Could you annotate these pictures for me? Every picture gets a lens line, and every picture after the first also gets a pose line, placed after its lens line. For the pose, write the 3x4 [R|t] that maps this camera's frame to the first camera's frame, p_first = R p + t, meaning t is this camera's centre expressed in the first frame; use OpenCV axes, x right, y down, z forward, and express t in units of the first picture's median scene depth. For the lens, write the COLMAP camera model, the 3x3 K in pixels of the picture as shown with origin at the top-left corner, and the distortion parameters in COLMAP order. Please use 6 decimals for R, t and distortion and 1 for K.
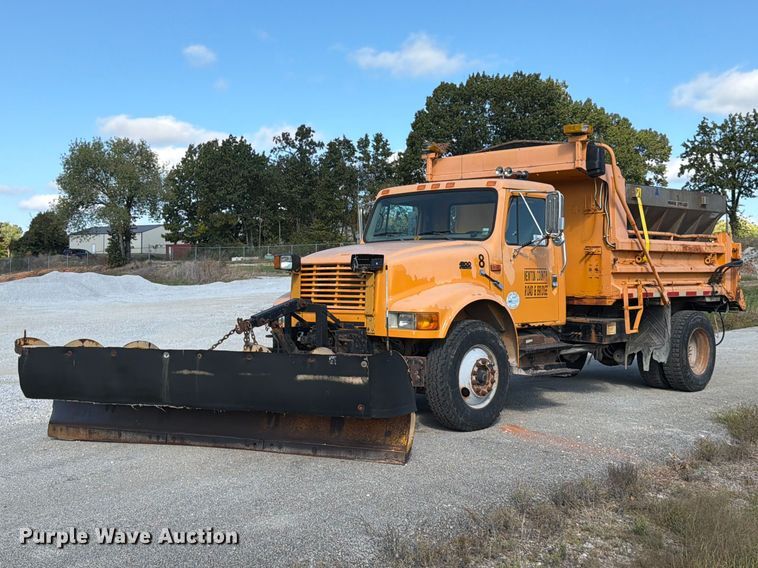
lens RADIAL K [[914.1, 0, 379.0], [0, 914.1, 284.0], [0, 0, 1]] dist [0.242362, -0.672172]
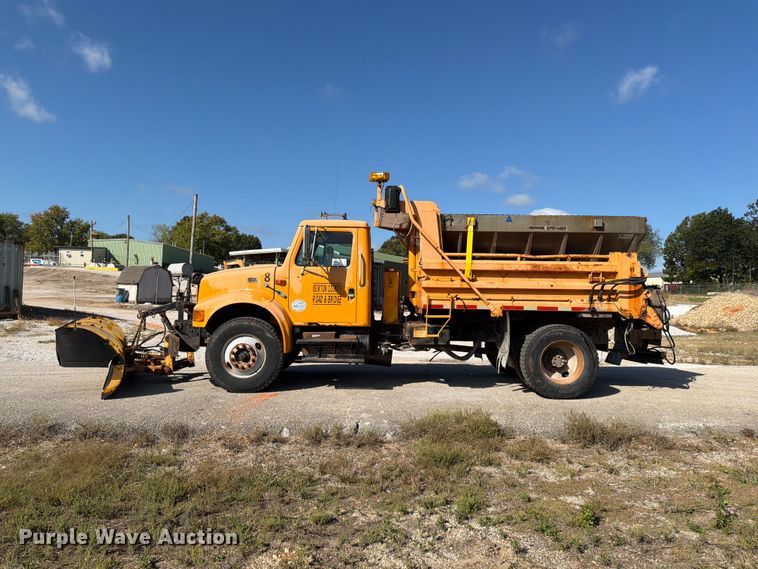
lens RADIAL K [[537.2, 0, 379.0], [0, 537.2, 284.5], [0, 0, 1]] dist [0.086769, -0.109338]
pose [[0.708916, -0.008350, -0.705243, 0.716598], [-0.024012, 0.999065, -0.035965, 0.010991], [0.704884, 0.042431, 0.708053, 0.448403]]
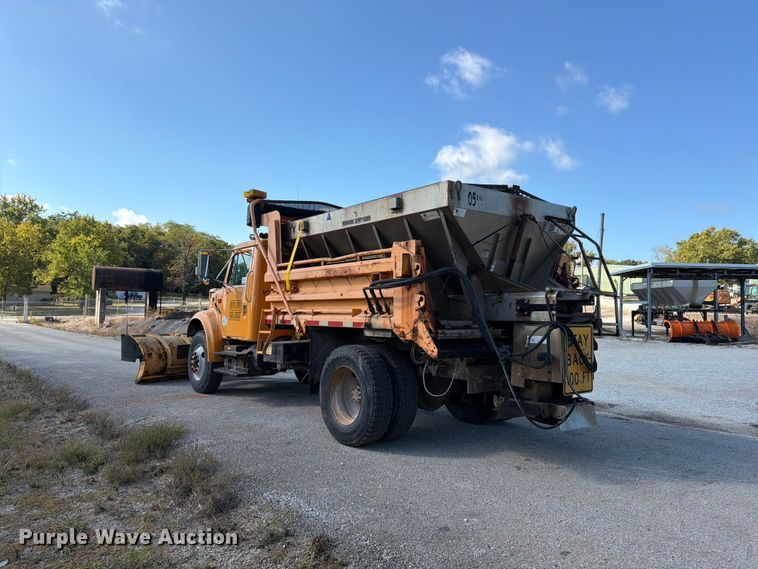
lens RADIAL K [[537.2, 0, 379.0], [0, 537.2, 284.5], [0, 0, 1]] dist [0.086769, -0.109338]
pose [[-0.121782, -0.061697, -0.990637, 0.916446], [-0.027070, 0.997901, -0.058821, 0.002424], [0.992188, 0.019653, -0.123197, 1.220976]]
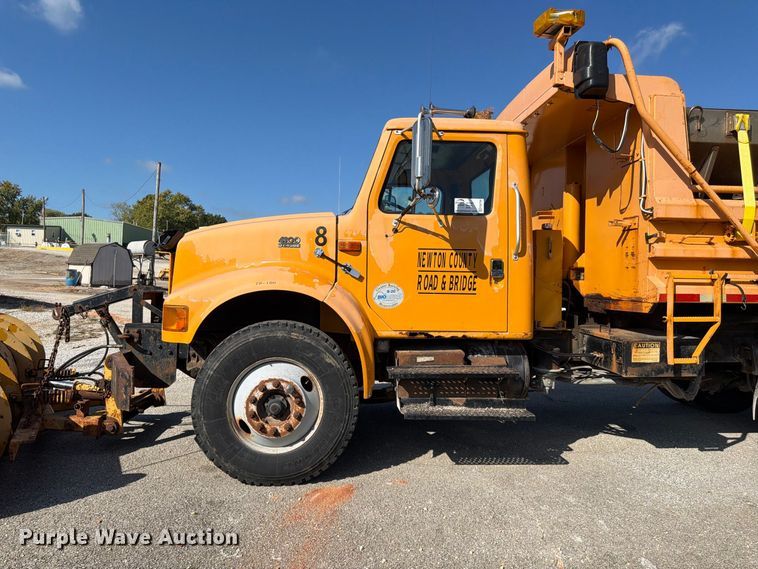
lens RADIAL K [[537.2, 0, 379.0], [0, 537.2, 284.5], [0, 0, 1]] dist [0.086769, -0.109338]
pose [[0.748836, 0.013693, -0.662613, 0.352949], [-0.022767, 0.999728, -0.005071, 0.010387], [0.662364, 0.018883, 0.748944, 0.623772]]
